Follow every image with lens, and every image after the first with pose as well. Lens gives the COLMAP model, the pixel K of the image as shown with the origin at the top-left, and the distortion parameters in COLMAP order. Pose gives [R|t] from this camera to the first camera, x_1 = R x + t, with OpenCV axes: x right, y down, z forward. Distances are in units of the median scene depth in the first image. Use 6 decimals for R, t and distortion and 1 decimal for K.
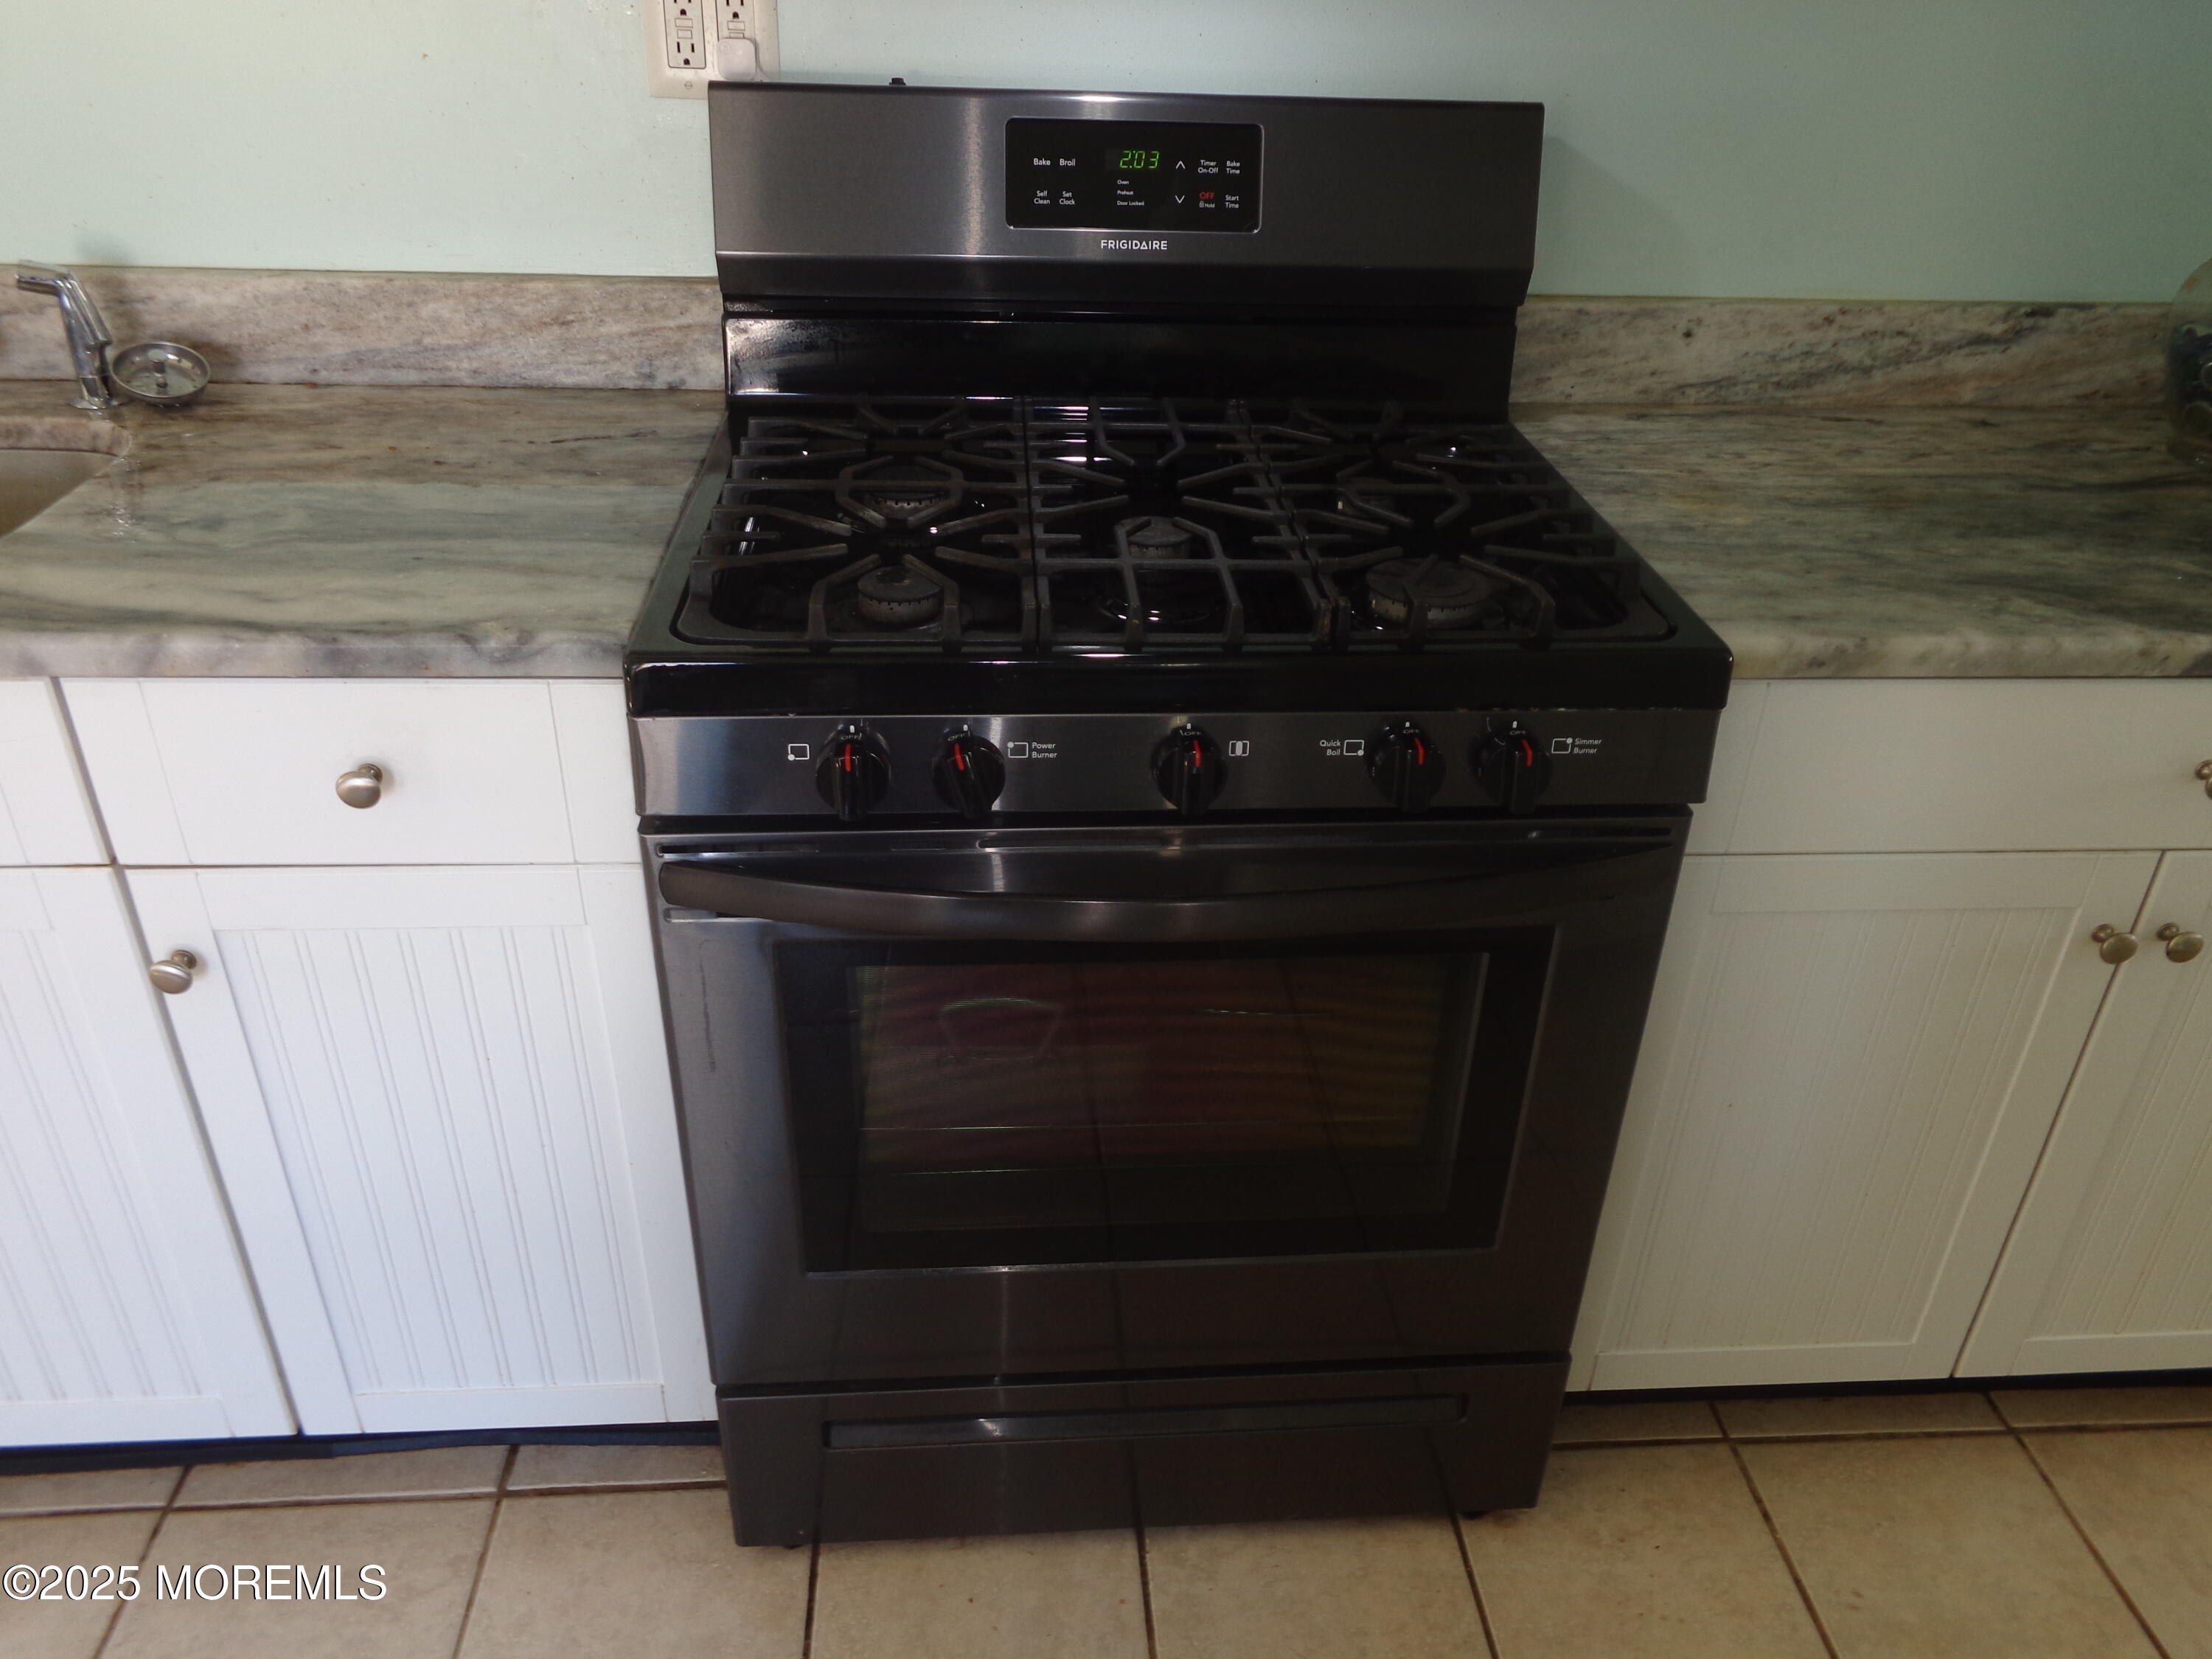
lens RADIAL K [[1660.6, 0, 1103.9], [0, 1660.6, 834.7], [0, 0, 1]] dist [0.011560, 0.006065]
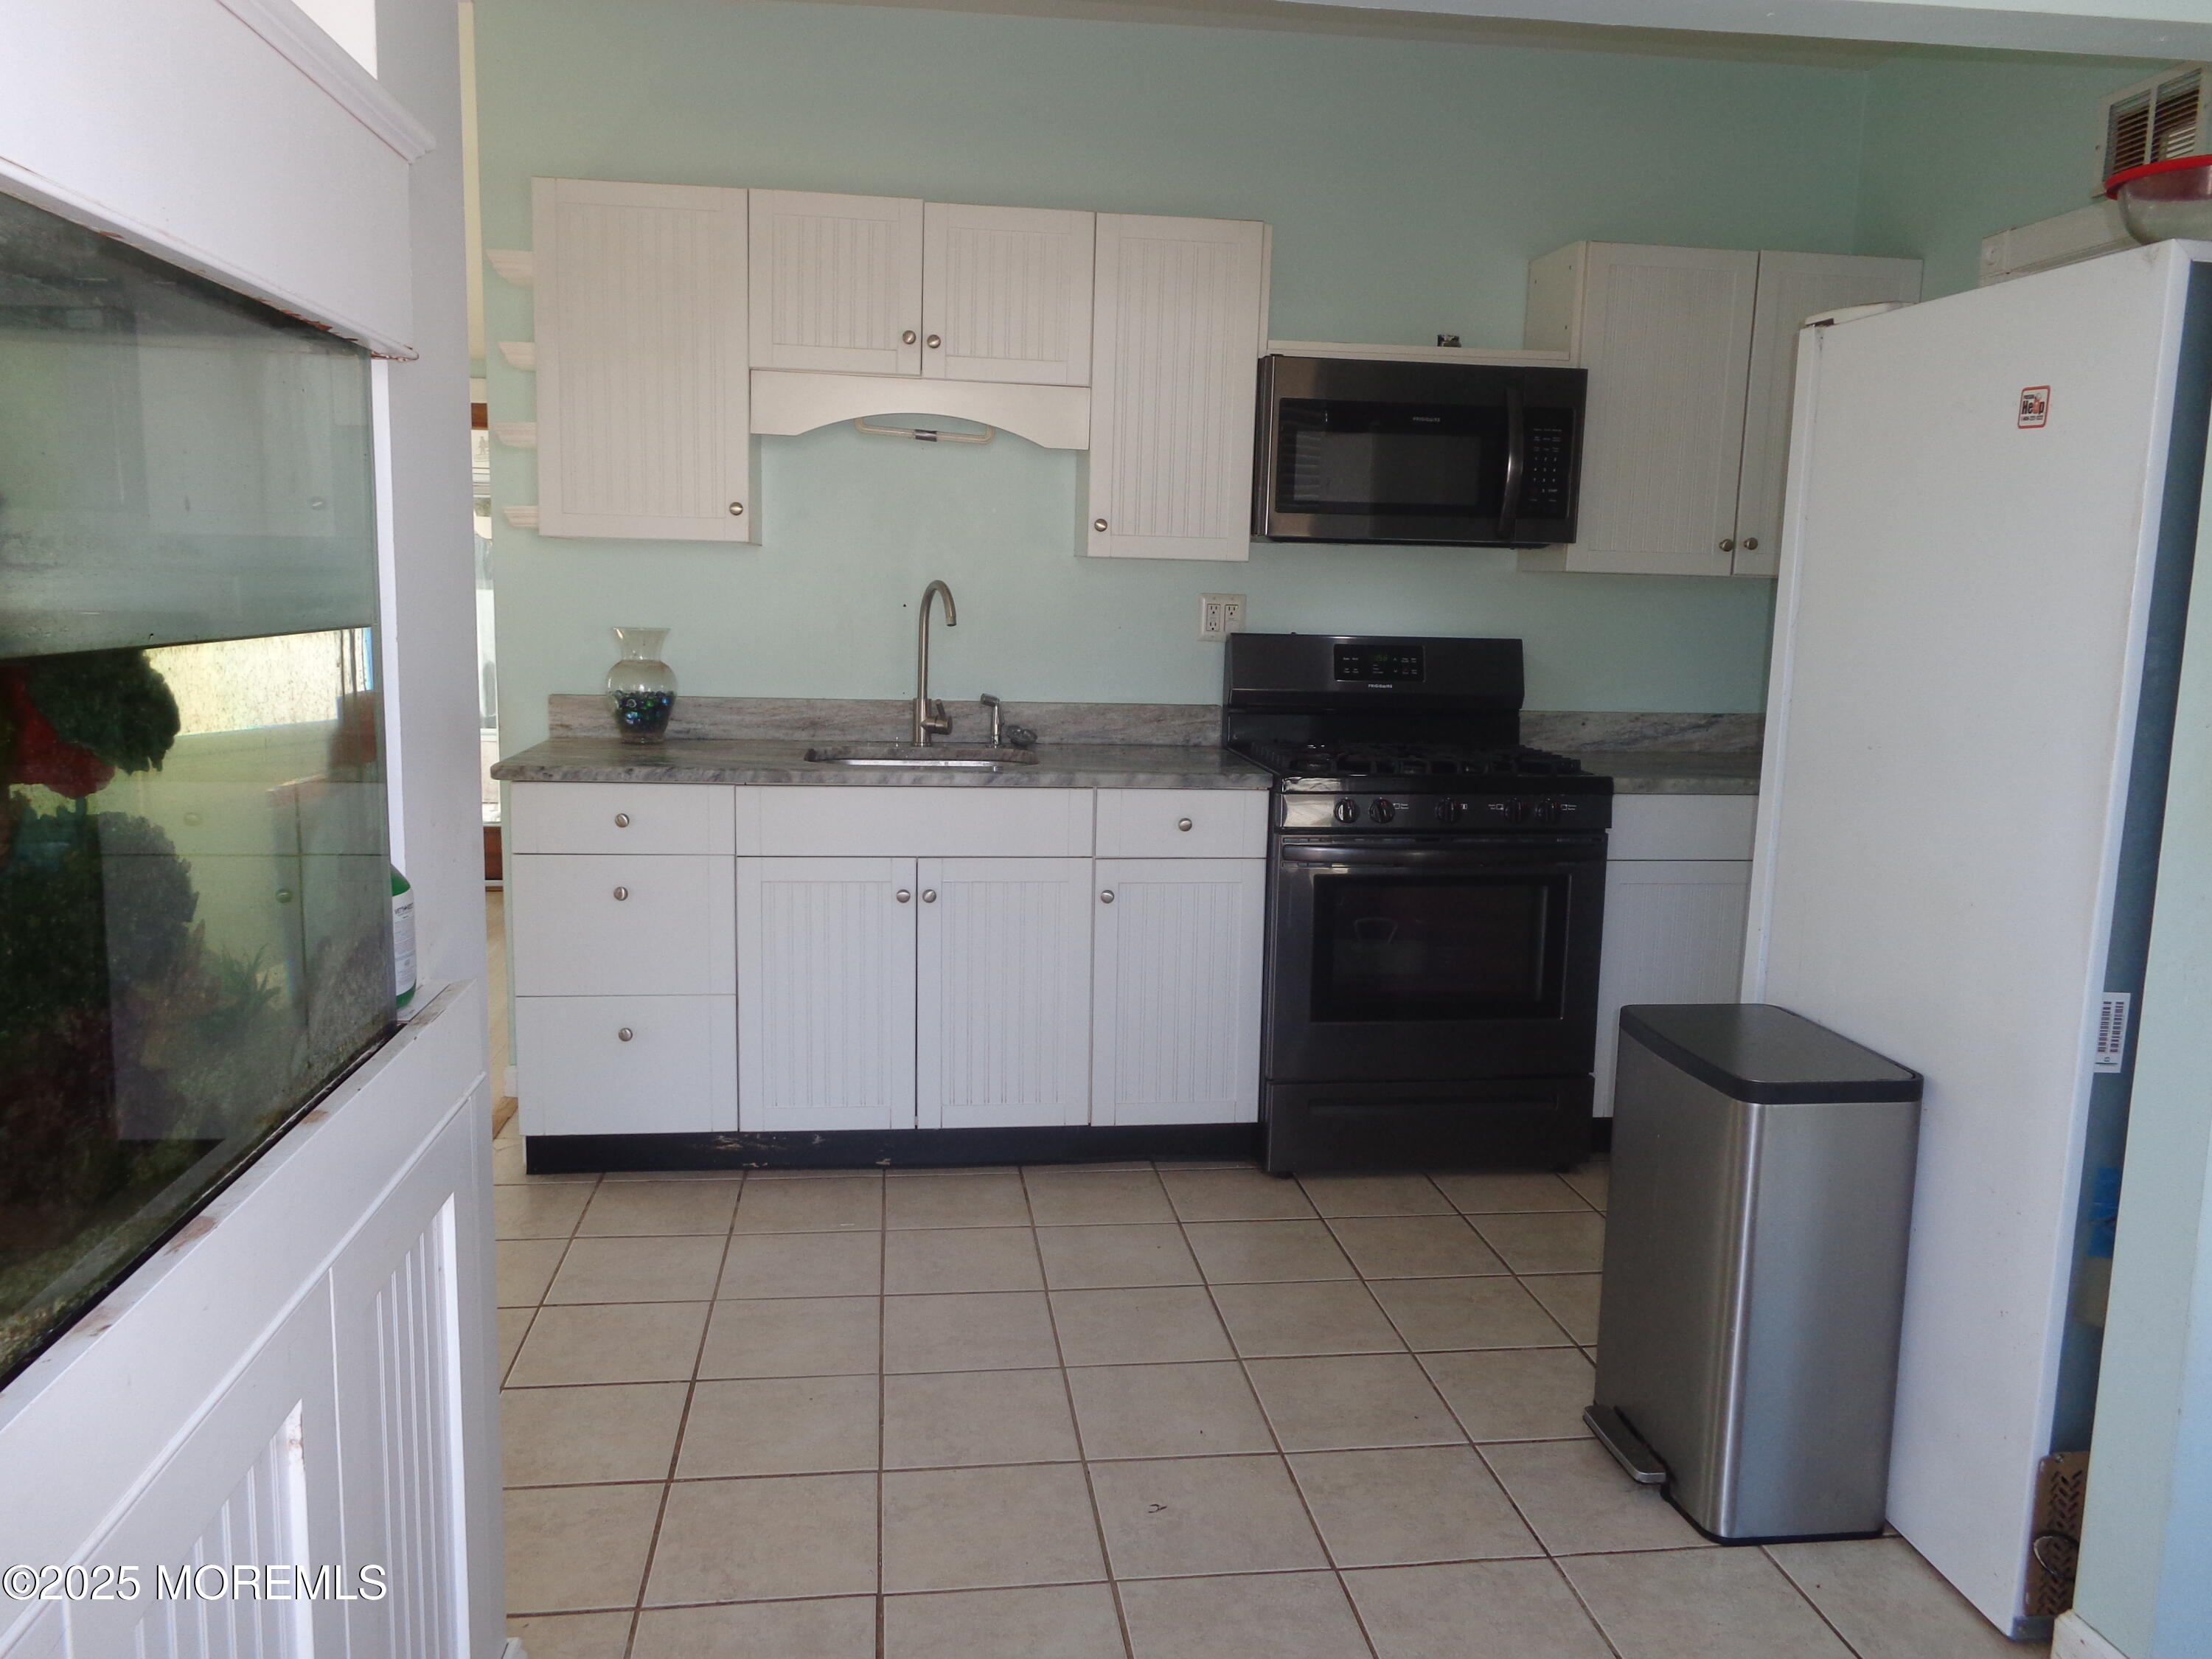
lens RADIAL K [[1660.6, 0, 1105.1], [0, 1660.6, 824.5], [0, 0, 1]] dist [0.011560, 0.006065]
pose [[0.998588, -0.014709, 0.051053, -0.542789], [0.032415, 0.930014, -0.366092, 0.792380], [-0.042095, 0.367230, 0.929177, -1.350976]]
